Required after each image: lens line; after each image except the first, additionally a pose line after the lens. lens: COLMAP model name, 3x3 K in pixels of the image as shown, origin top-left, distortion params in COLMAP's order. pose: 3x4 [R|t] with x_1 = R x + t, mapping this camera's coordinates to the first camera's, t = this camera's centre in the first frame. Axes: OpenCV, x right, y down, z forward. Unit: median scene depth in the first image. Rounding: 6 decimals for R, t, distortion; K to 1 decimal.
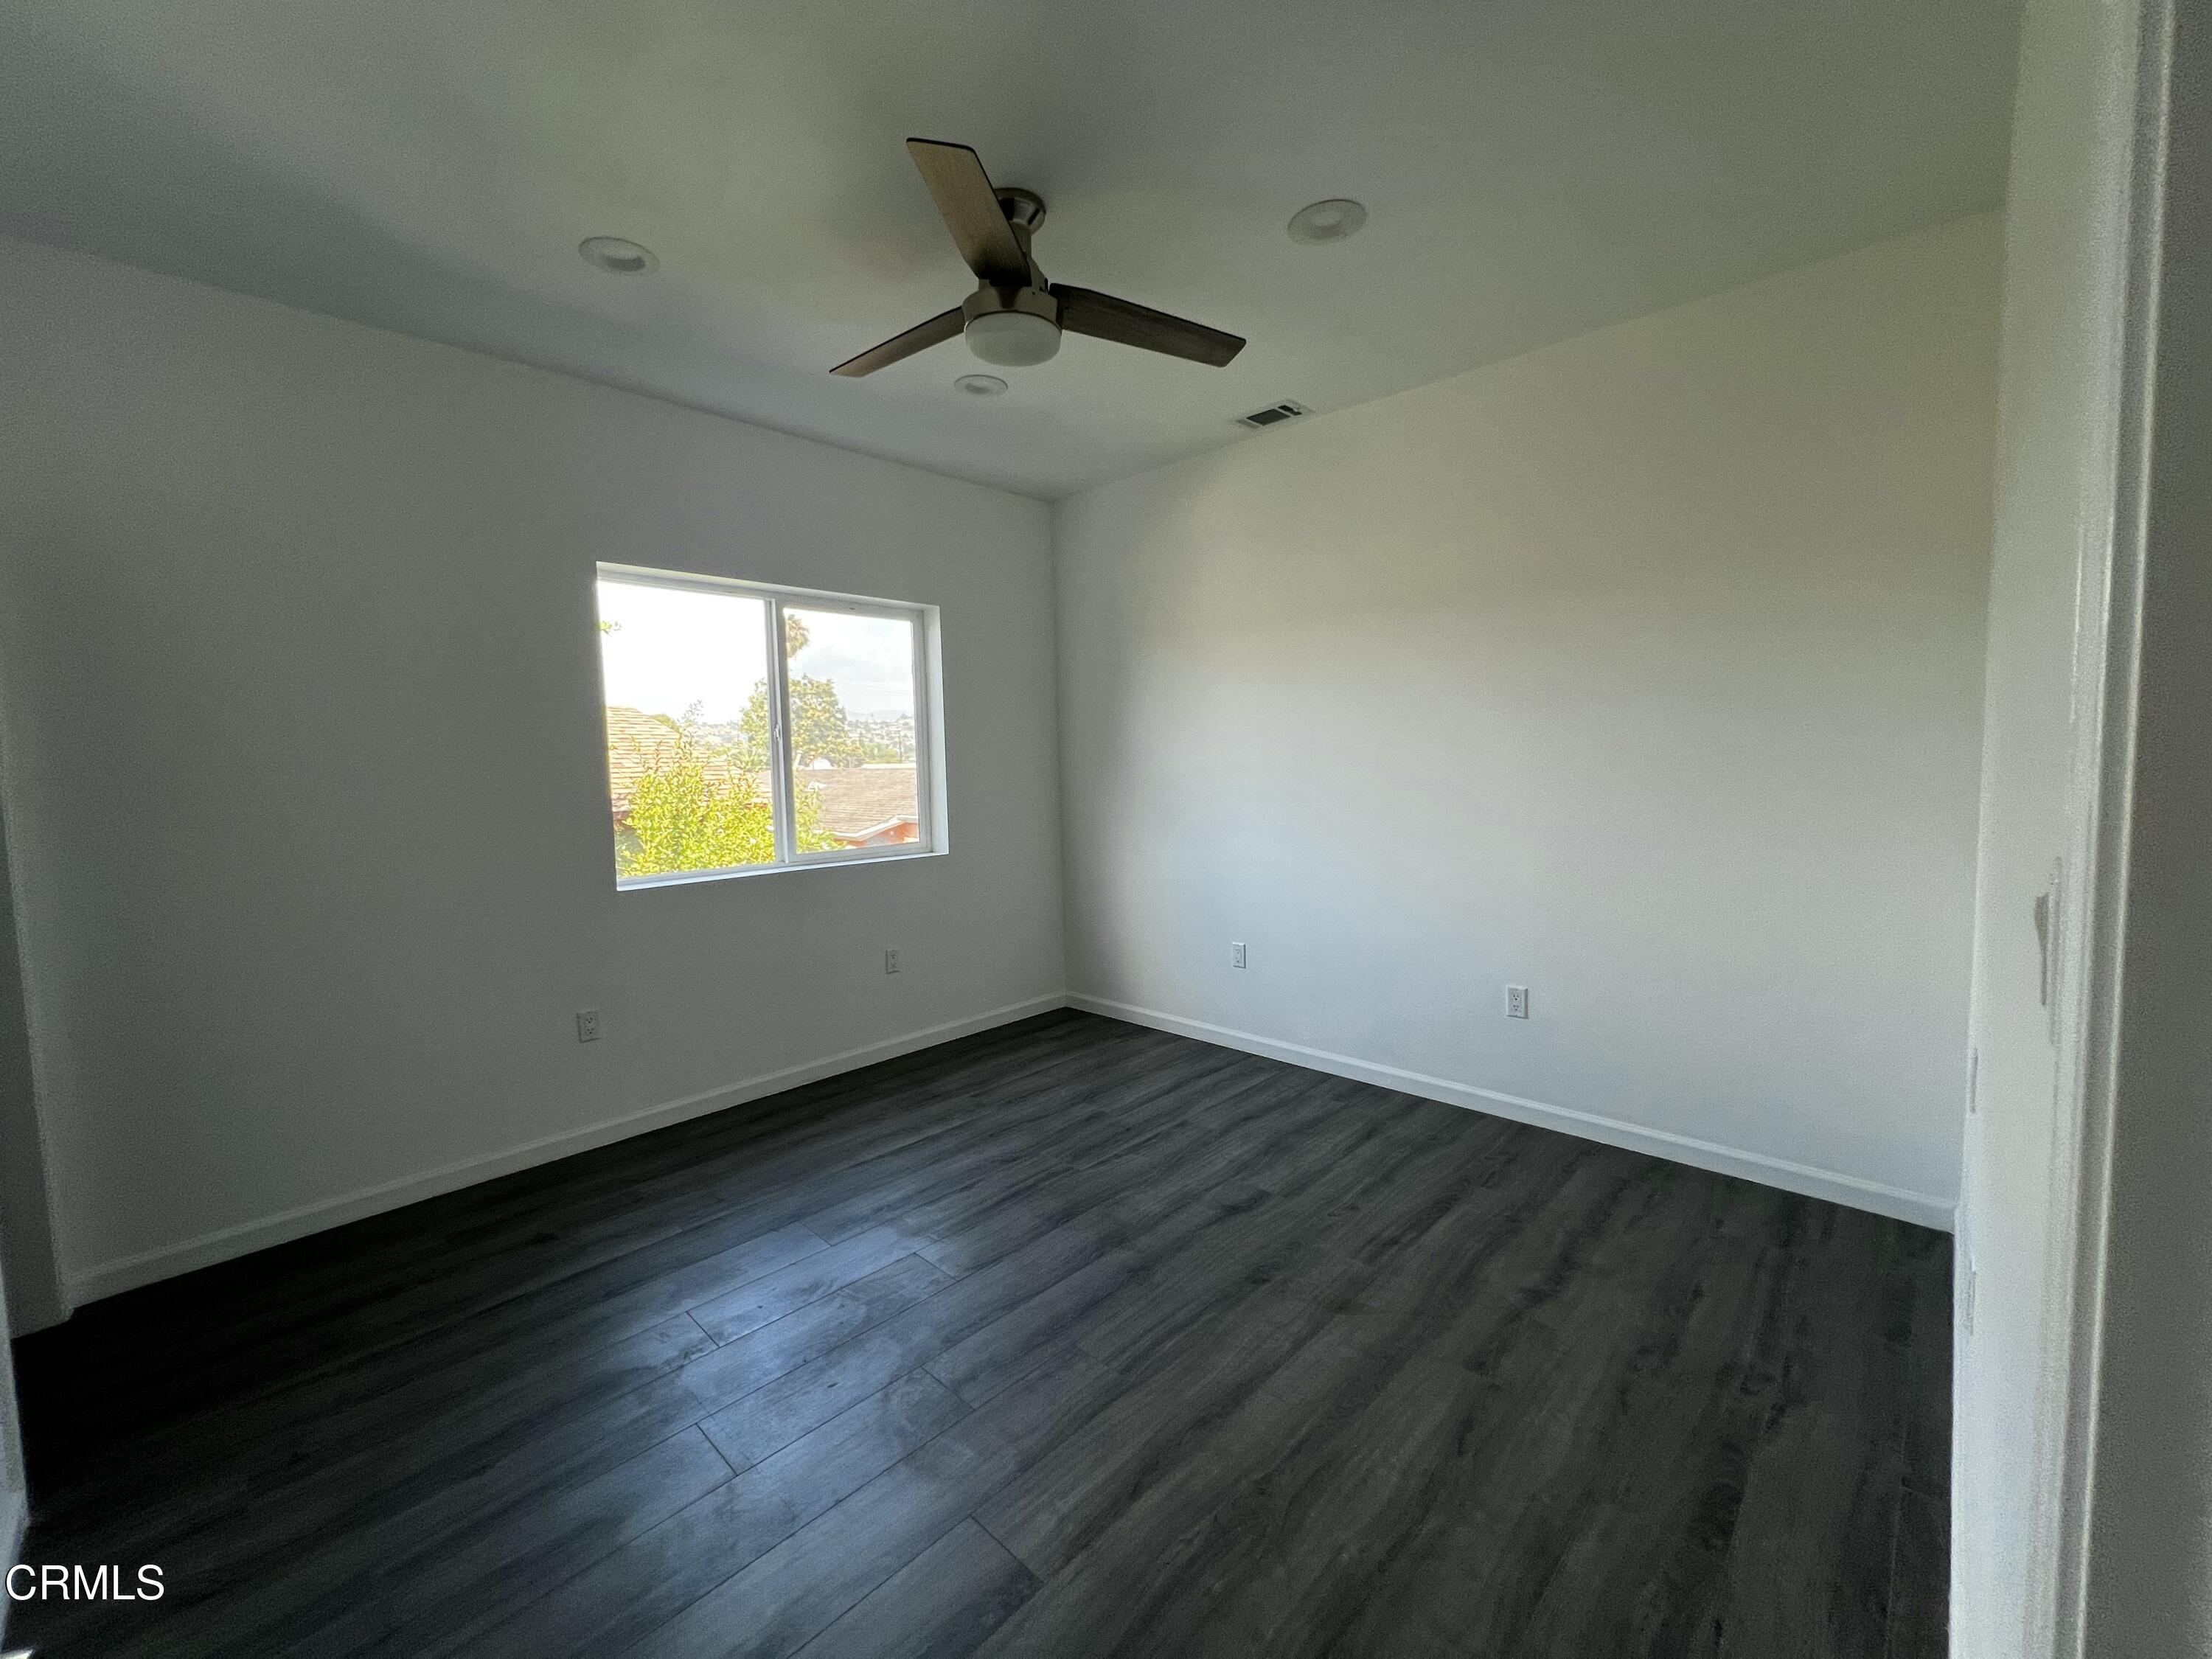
lens RADIAL K [[889.0, 0, 1102.1], [0, 889.0, 822.7], [0, 0, 1]] dist [-0.003906, 0.000105]
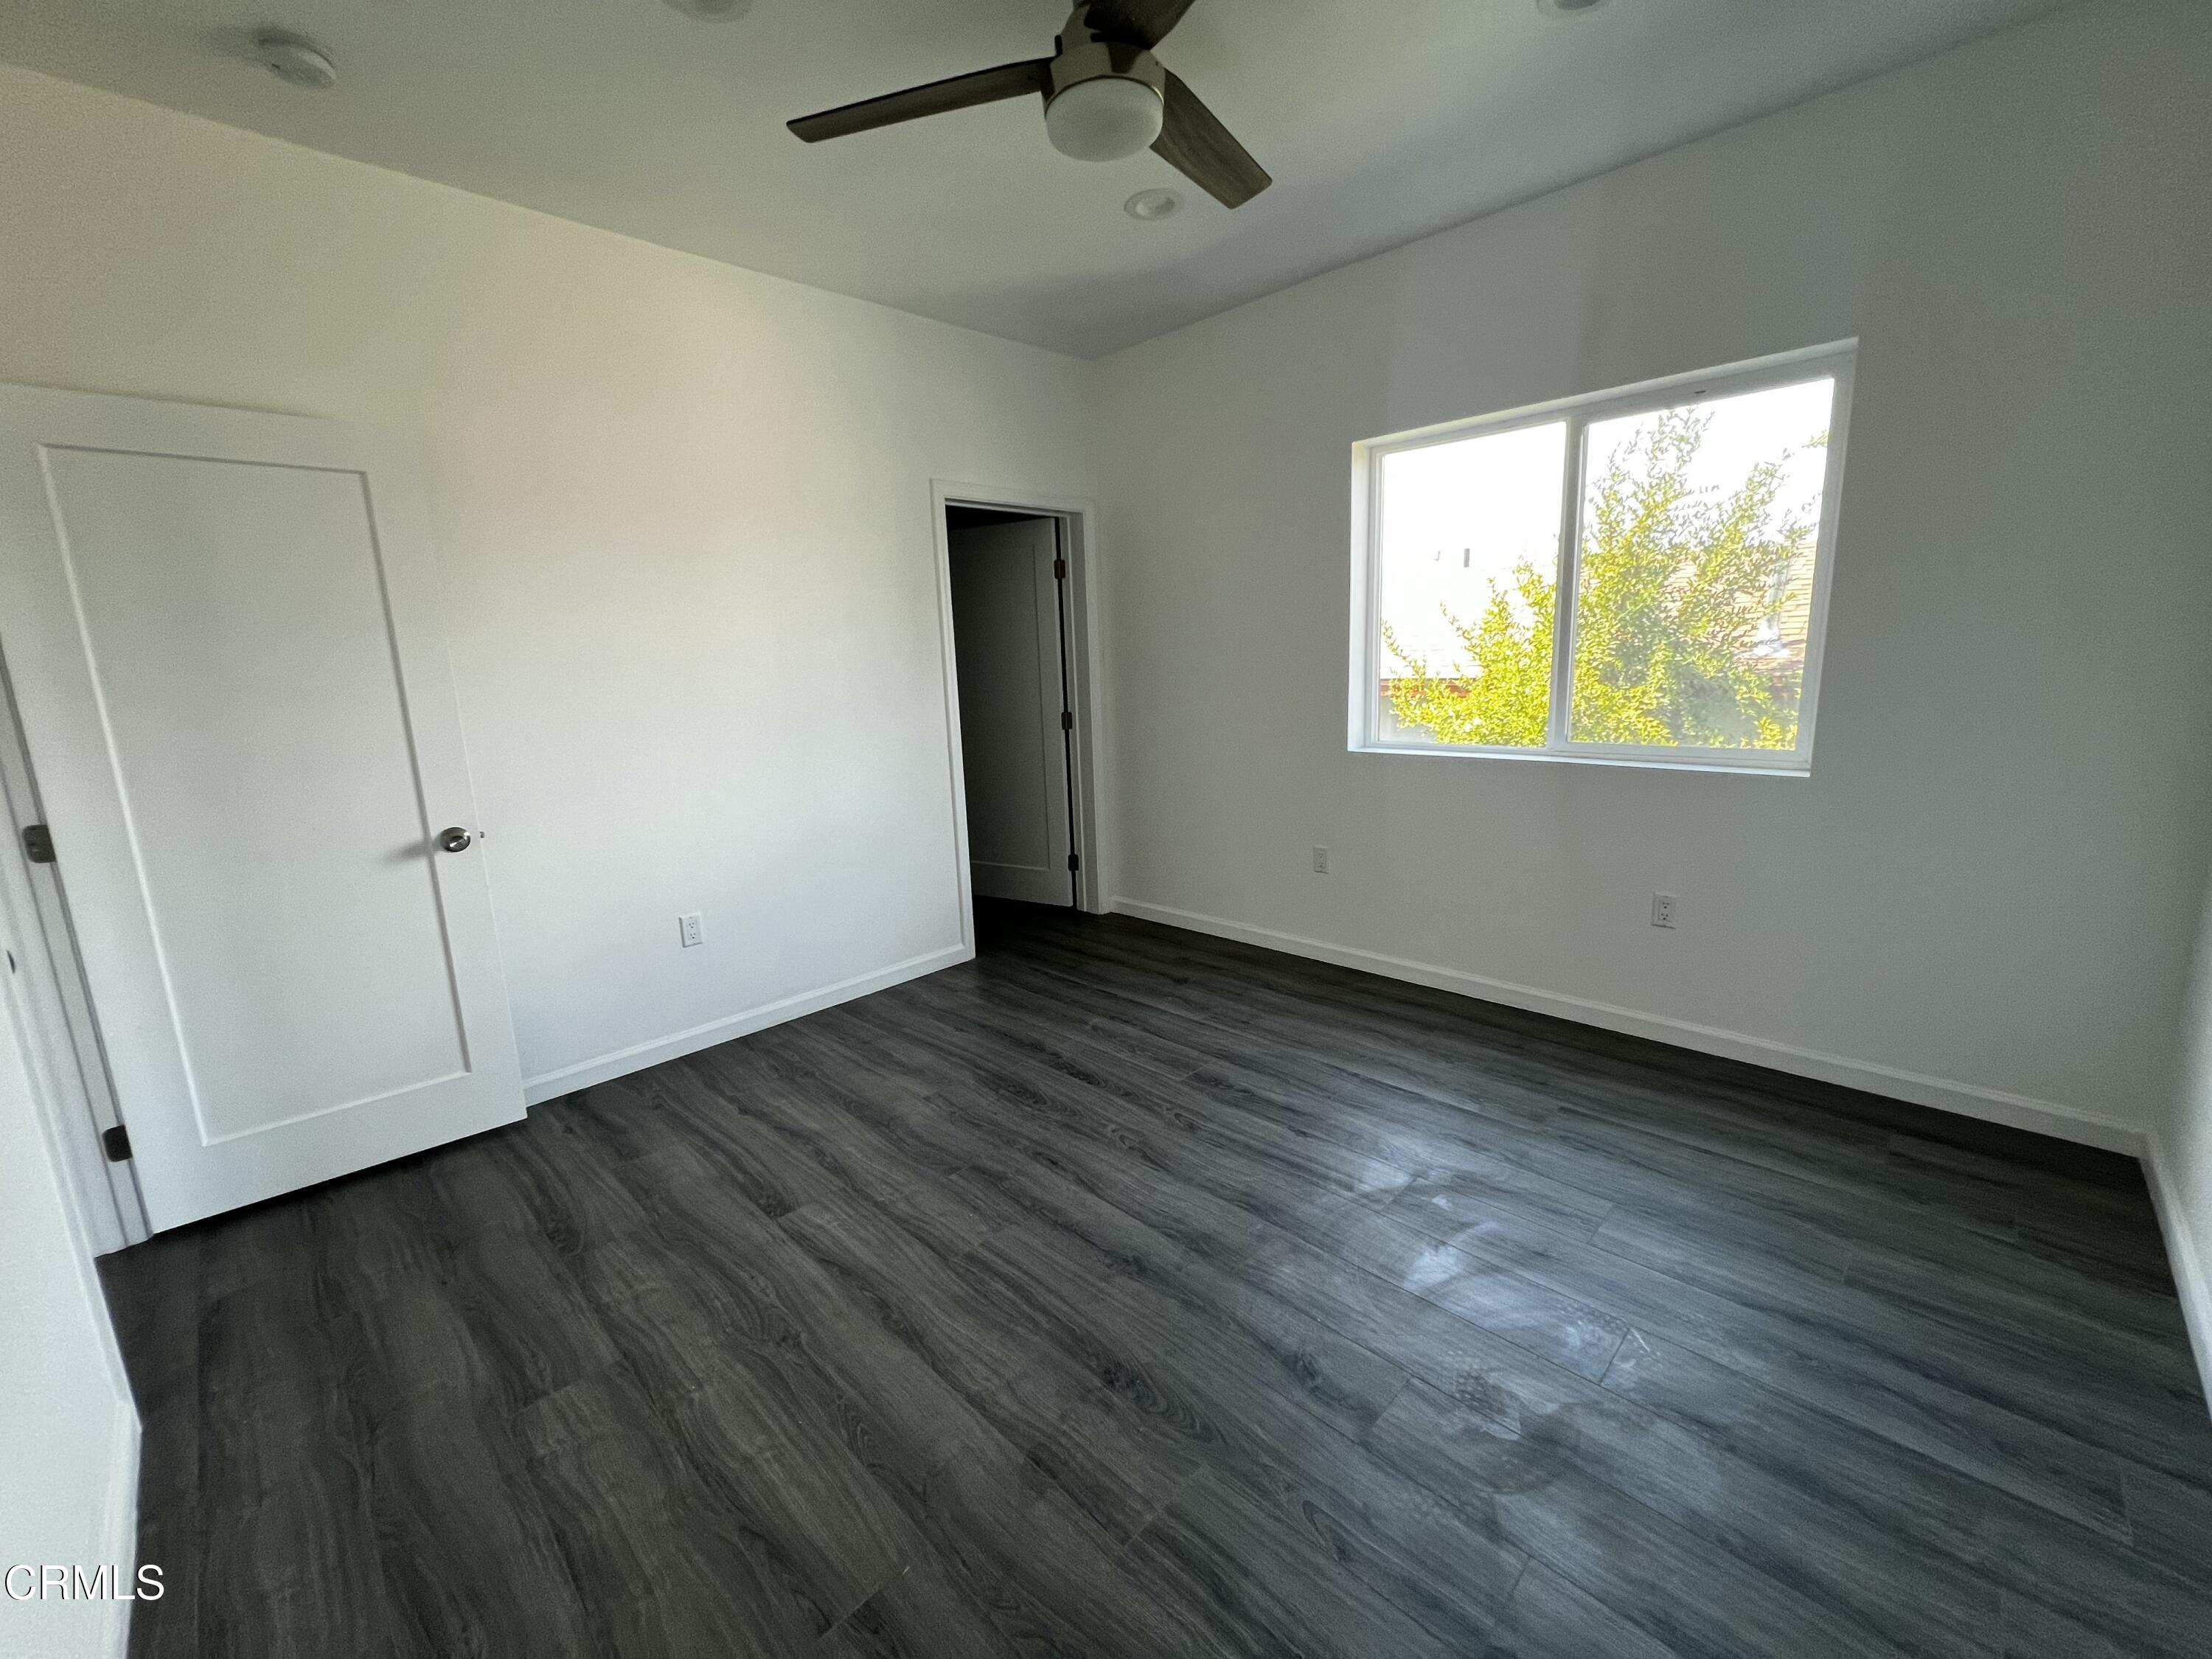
lens RADIAL K [[889.0, 0, 1102.1], [0, 889.0, 822.7], [0, 0, 1]] dist [-0.003906, 0.000105]
pose [[-0.013979, 0.210215, -0.977555, 0.688862], [-0.035991, 0.976911, 0.210592, -0.071304], [0.999254, 0.038127, -0.006091, 0.849792]]
